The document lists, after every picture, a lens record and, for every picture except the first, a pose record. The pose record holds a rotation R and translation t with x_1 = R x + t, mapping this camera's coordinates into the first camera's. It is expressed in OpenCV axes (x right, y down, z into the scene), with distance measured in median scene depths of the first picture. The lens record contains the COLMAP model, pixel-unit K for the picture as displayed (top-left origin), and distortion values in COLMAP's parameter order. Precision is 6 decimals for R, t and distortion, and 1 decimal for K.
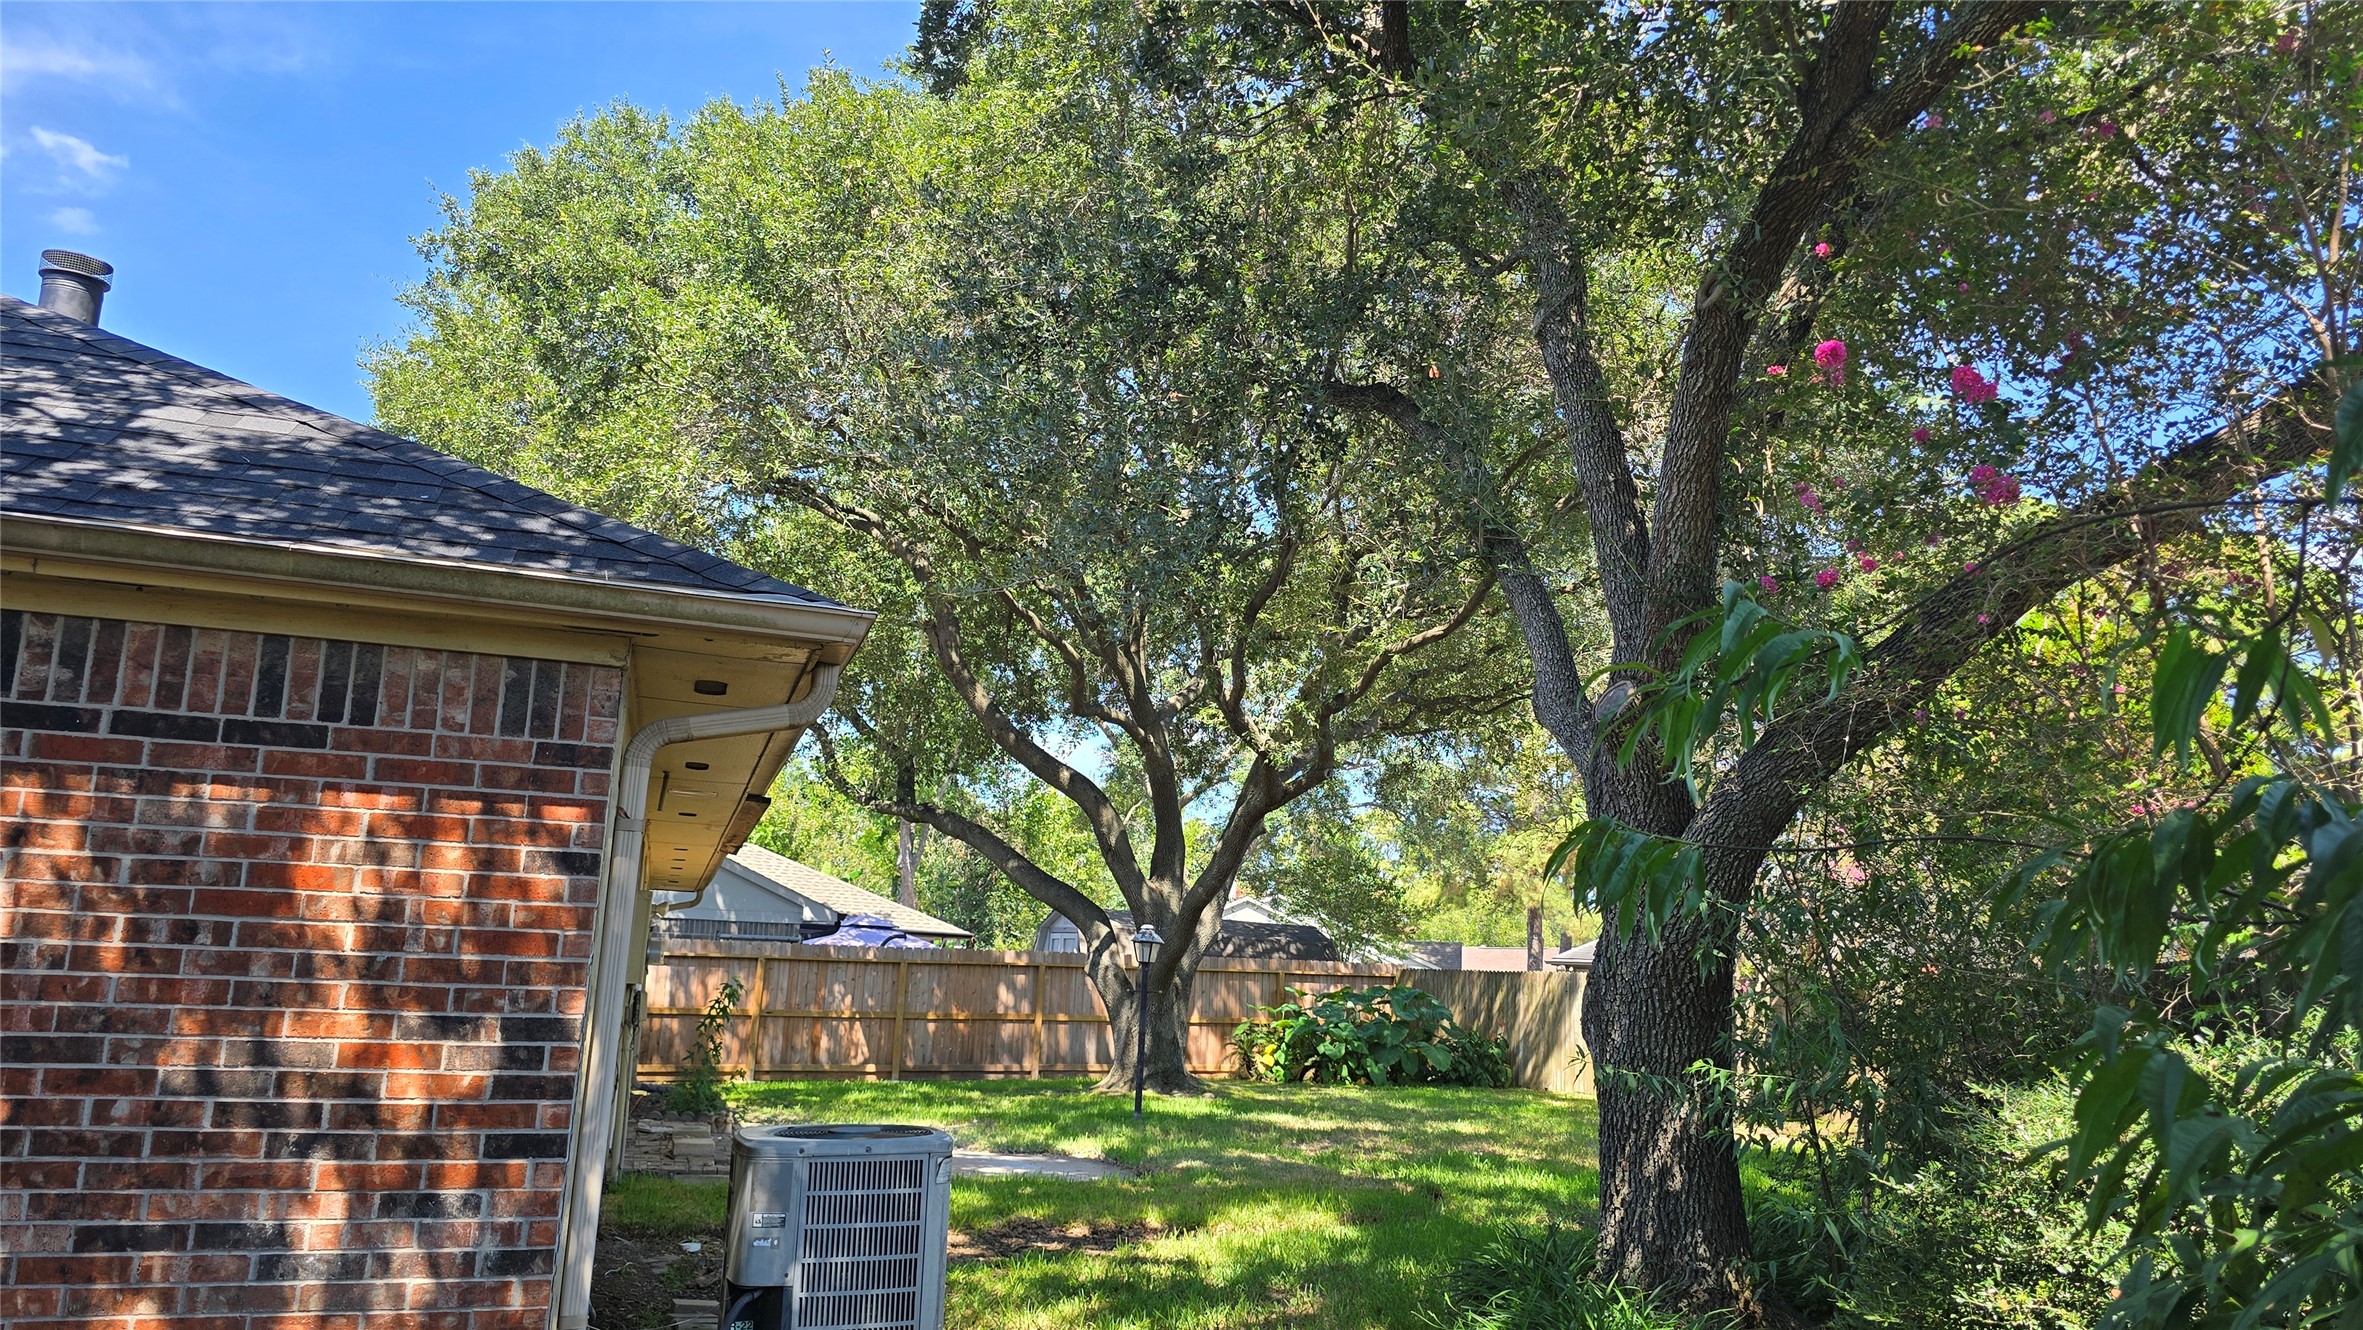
lens RADIAL K [[1579.1, 0, 1191.5], [0, 1579.1, 670.1], [0, 0, 1]] dist [0.074948, -0.071911]
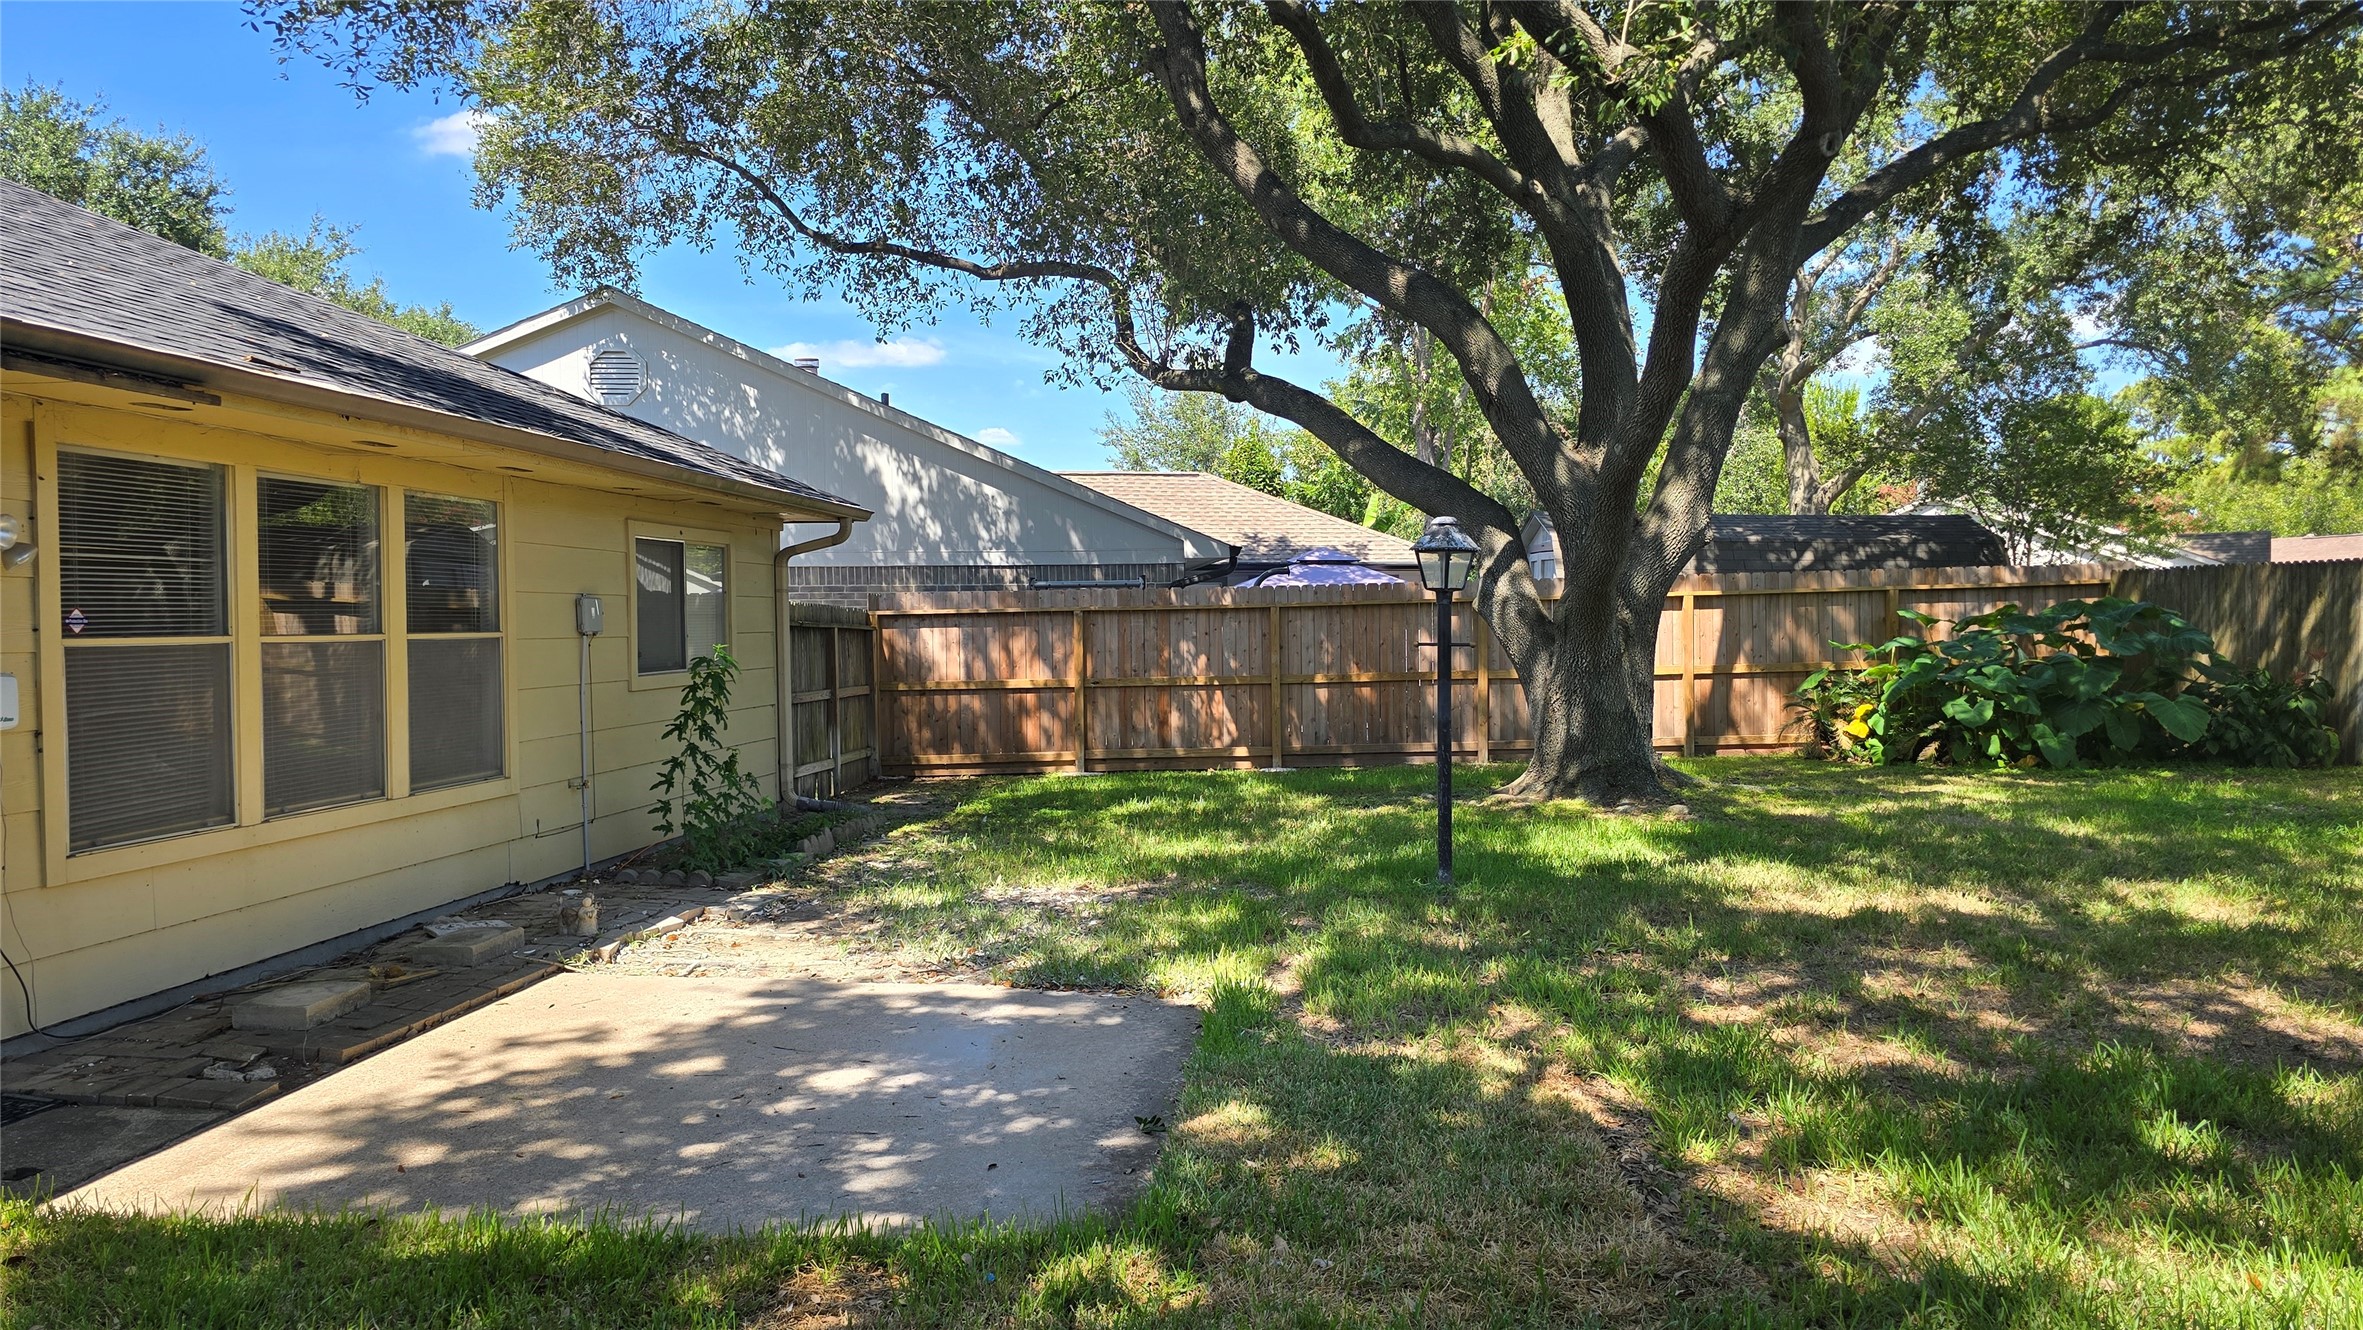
lens RADIAL K [[1579.1, 0, 1197.8], [0, 1579.1, 658.0], [0, 0, 1]] dist [0.074948, -0.071911]
pose [[0.907954, -0.039166, -0.417236, 0.075943], [0.128730, 0.973553, 0.188743, 0.068241], [0.398809, -0.225081, 0.888983, 0.350565]]
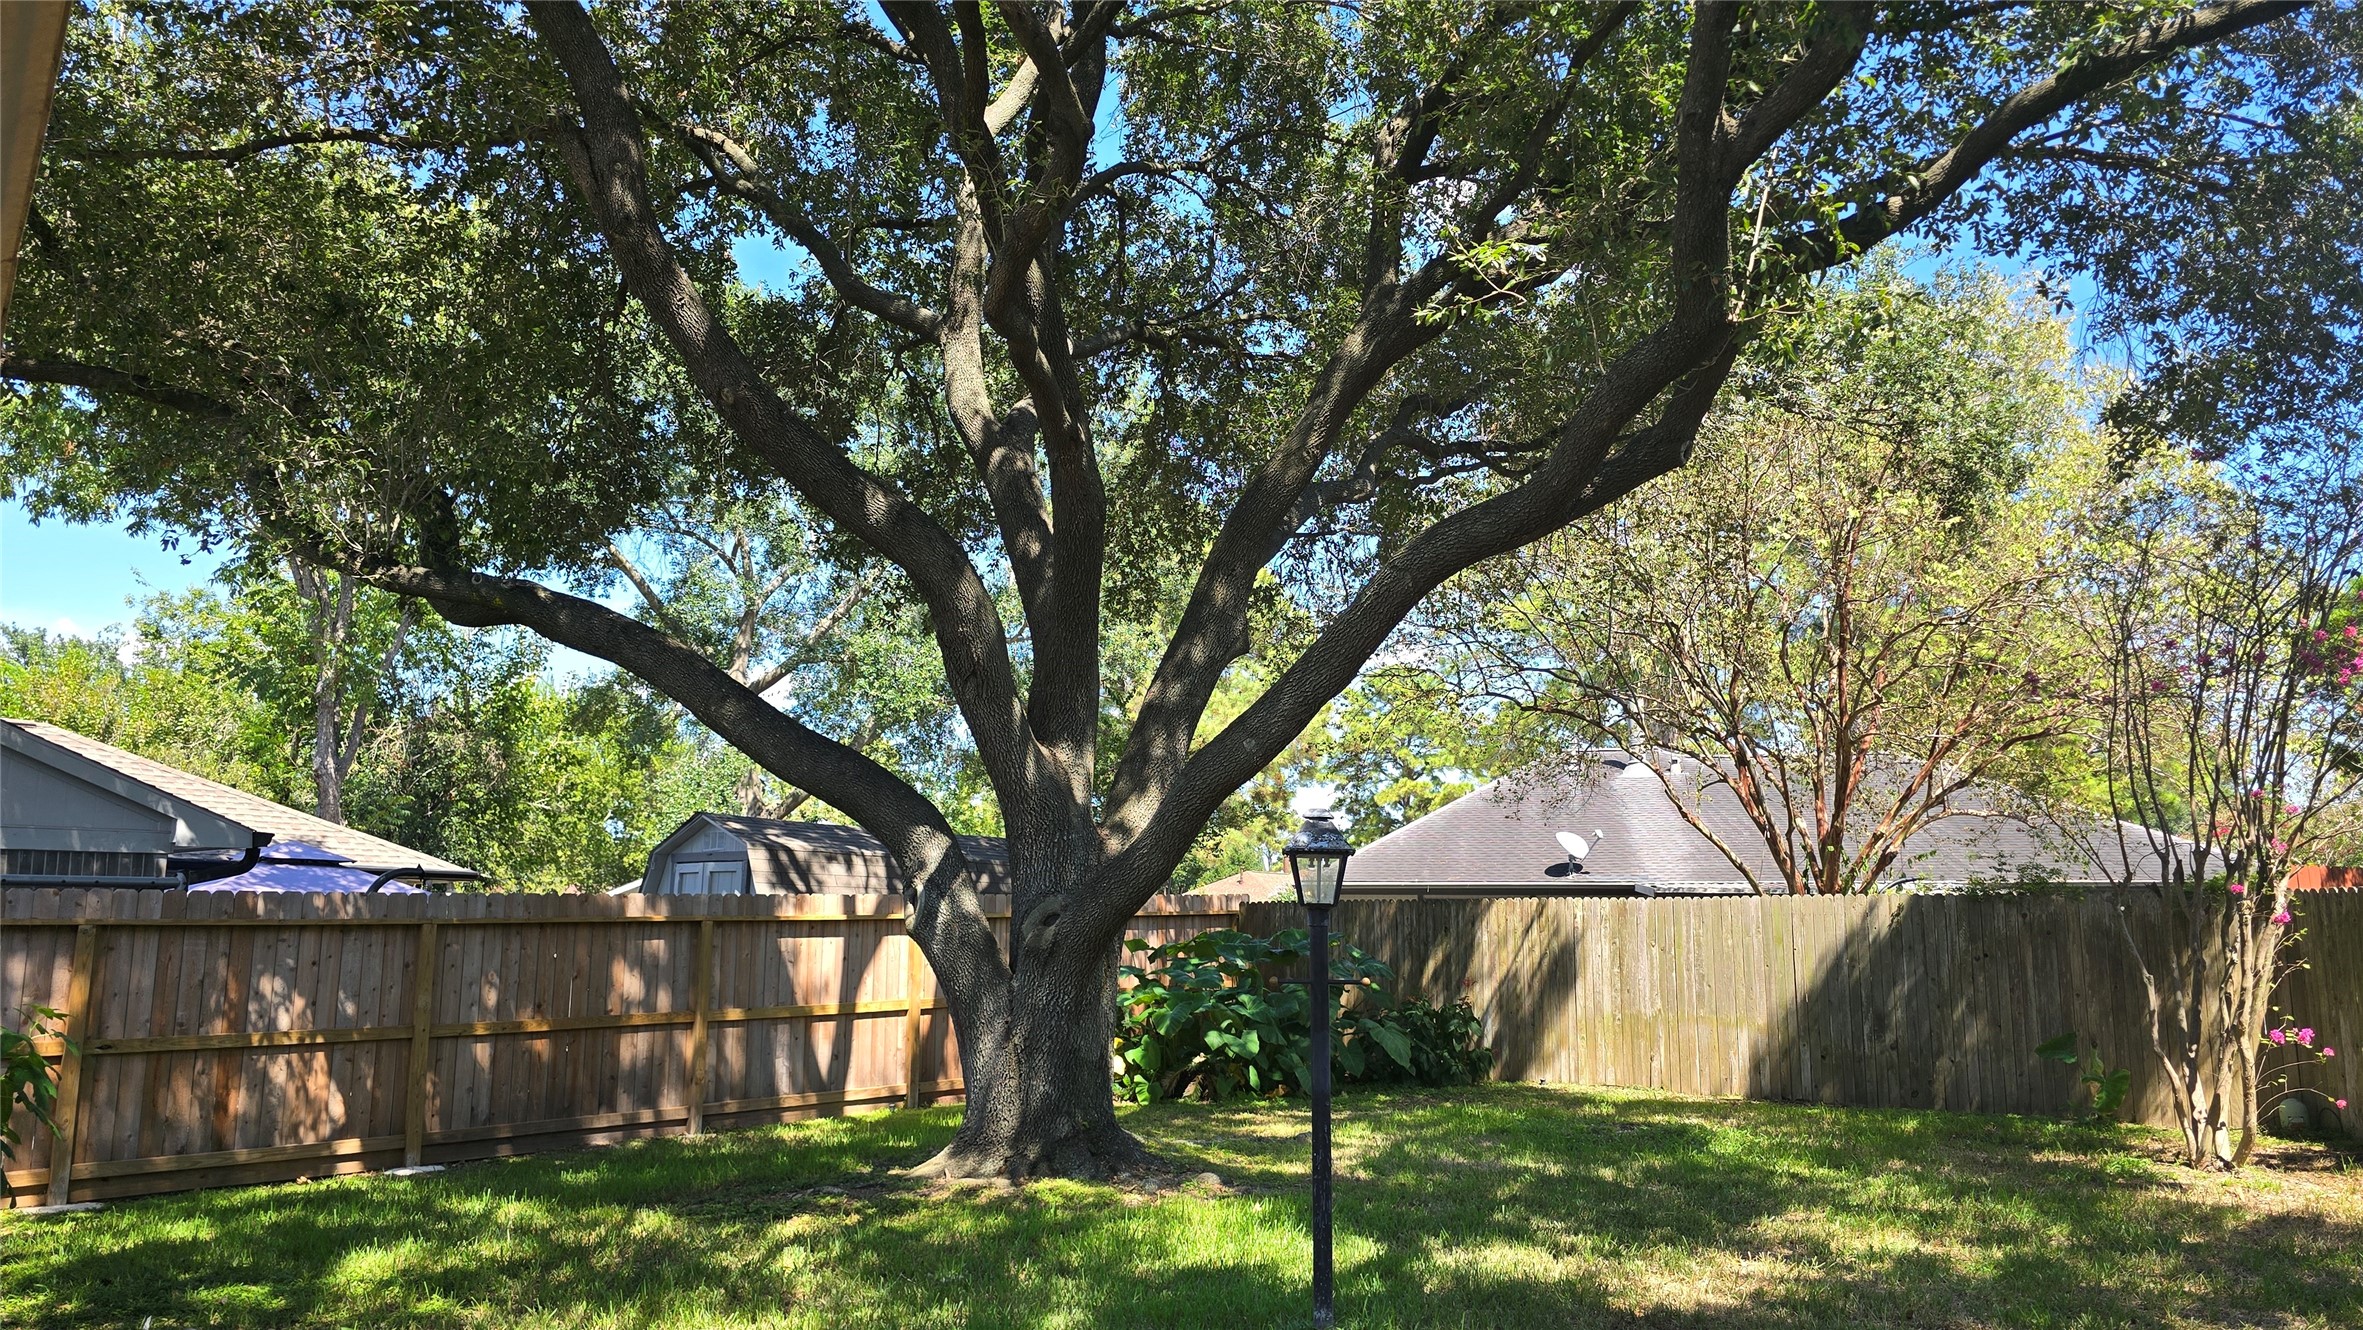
lens RADIAL K [[1580.2, 0, 1178.8], [0, 1580.2, 648.2], [0, 0, 1]] dist [-0.007440, -0.002246]
pose [[0.932619, 0.021607, 0.360214, -0.136758], [-0.031663, 0.999256, 0.022039, 0.079917], [-0.359469, -0.031960, 0.932609, 0.457479]]
